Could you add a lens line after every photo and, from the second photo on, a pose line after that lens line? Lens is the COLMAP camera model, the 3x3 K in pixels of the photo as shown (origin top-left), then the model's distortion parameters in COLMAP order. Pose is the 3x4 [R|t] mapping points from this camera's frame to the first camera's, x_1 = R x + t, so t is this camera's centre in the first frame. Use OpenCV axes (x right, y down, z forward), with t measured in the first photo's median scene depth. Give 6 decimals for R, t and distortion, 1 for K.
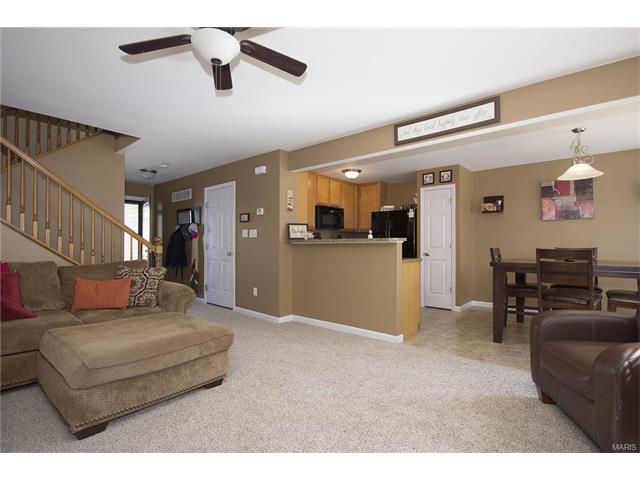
lens RADIAL K [[319.1, 0, 337.0], [0, 319.1, 239.9], [0, 0, 1]] dist [0.014740, -0.001937]
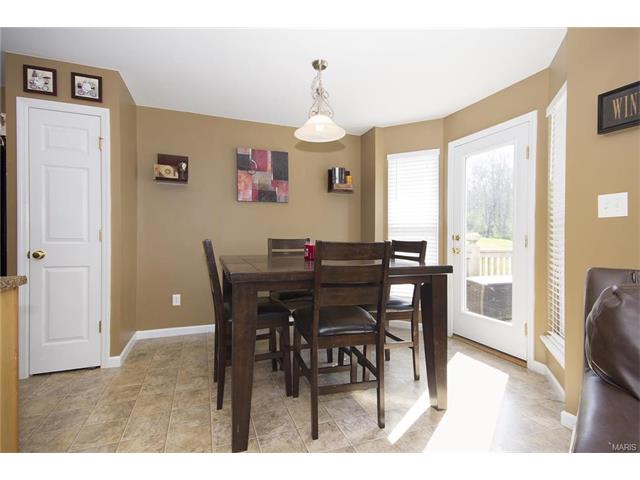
lens RADIAL K [[308.7, 0, 291.3], [0, 308.7, 239.0], [0, 0, 1]] dist [0.029323, -0.000639]
pose [[0.564414, -0.008344, 0.825450, 0.128619], [-0.016194, 0.999645, 0.021177, 0.008643], [-0.825333, -0.025320, 0.564078, 0.495295]]
